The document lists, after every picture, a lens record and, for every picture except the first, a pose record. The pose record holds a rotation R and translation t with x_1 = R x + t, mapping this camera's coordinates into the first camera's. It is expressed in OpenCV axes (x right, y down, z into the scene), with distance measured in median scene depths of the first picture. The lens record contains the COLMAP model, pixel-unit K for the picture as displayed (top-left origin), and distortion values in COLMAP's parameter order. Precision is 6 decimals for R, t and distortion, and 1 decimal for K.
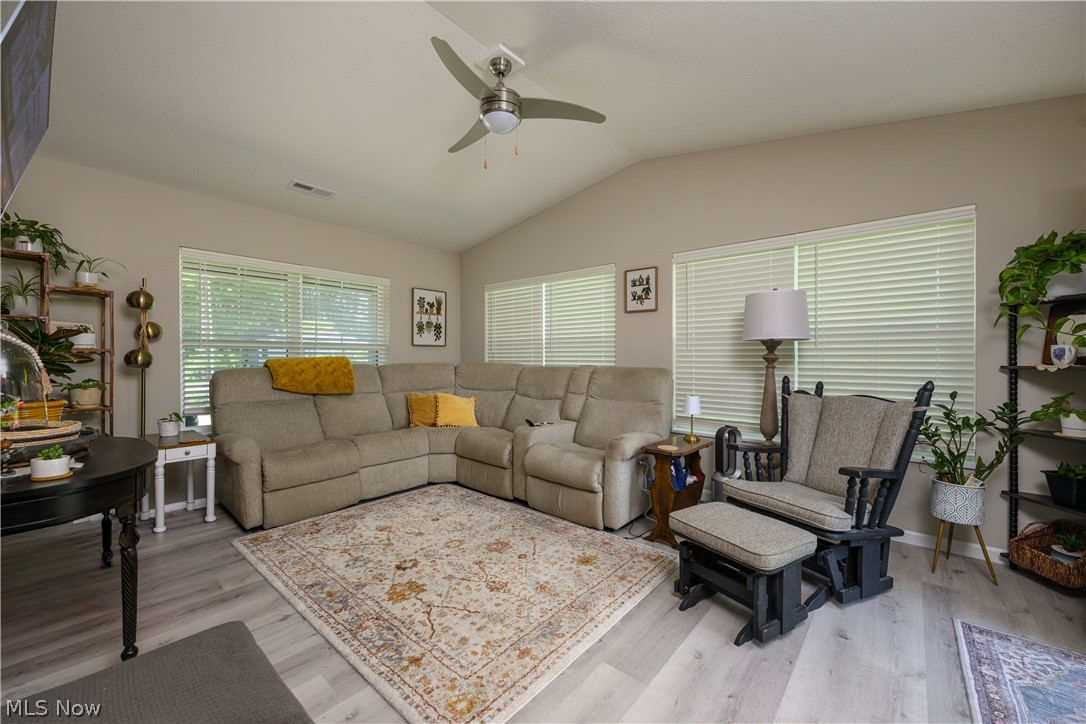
lens RADIAL K [[433.0, 0, 539.0], [0, 433.0, 360.5], [0, 0, 1]] dist [-0.003934, -0.000629]
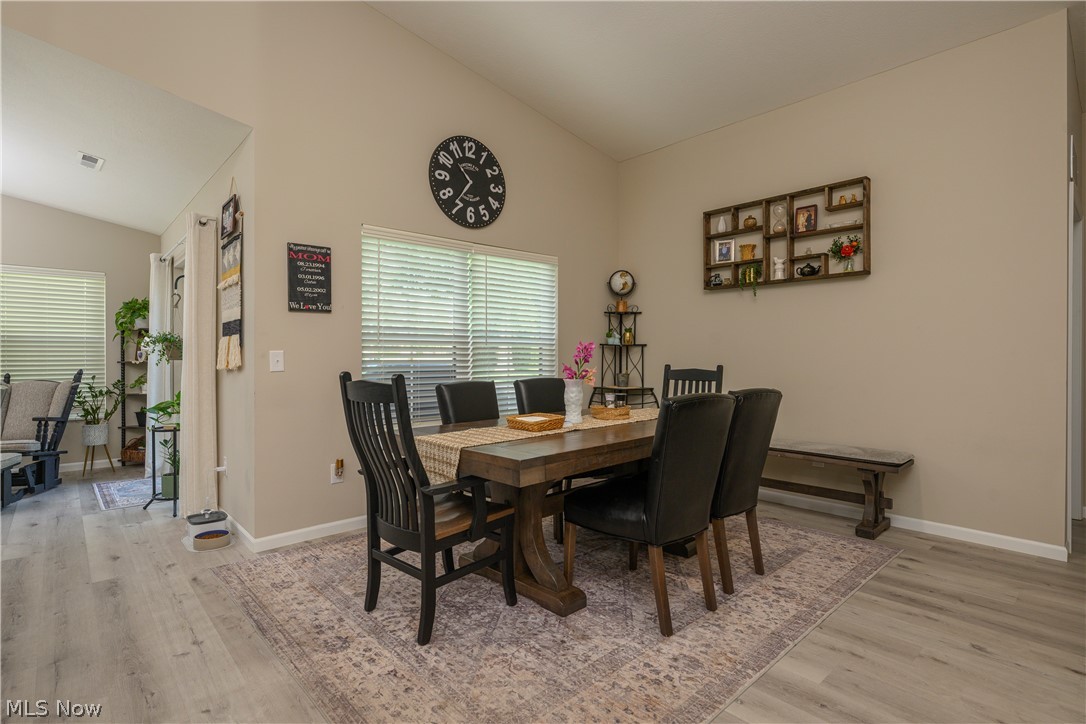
lens RADIAL K [[530.5, 0, 539.7], [0, 530.5, 358.0], [0, 0, 1]] dist [-0.007363, -0.002401]
pose [[0.121187, -0.001854, 0.992628, -1.026814], [0.004012, 0.999991, 0.001378, 0.002742], [-0.992622, 0.003816, 0.121193, -1.148317]]
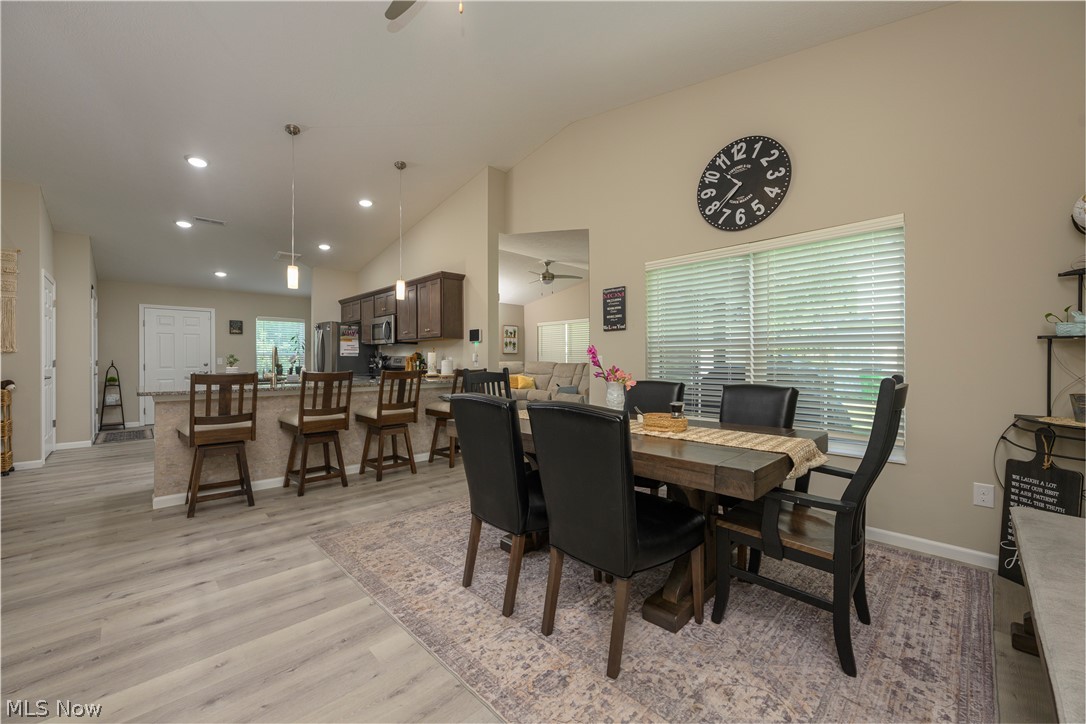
lens RADIAL K [[433.0, 0, 545.8], [0, 433.0, 359.5], [0, 0, 1]] dist [-0.003934, -0.000629]
pose [[0.996648, 0.003319, -0.081742, 0.165256], [-0.003775, 0.999978, -0.005431, 0.008703], [0.081723, 0.005721, 0.996639, -2.171320]]
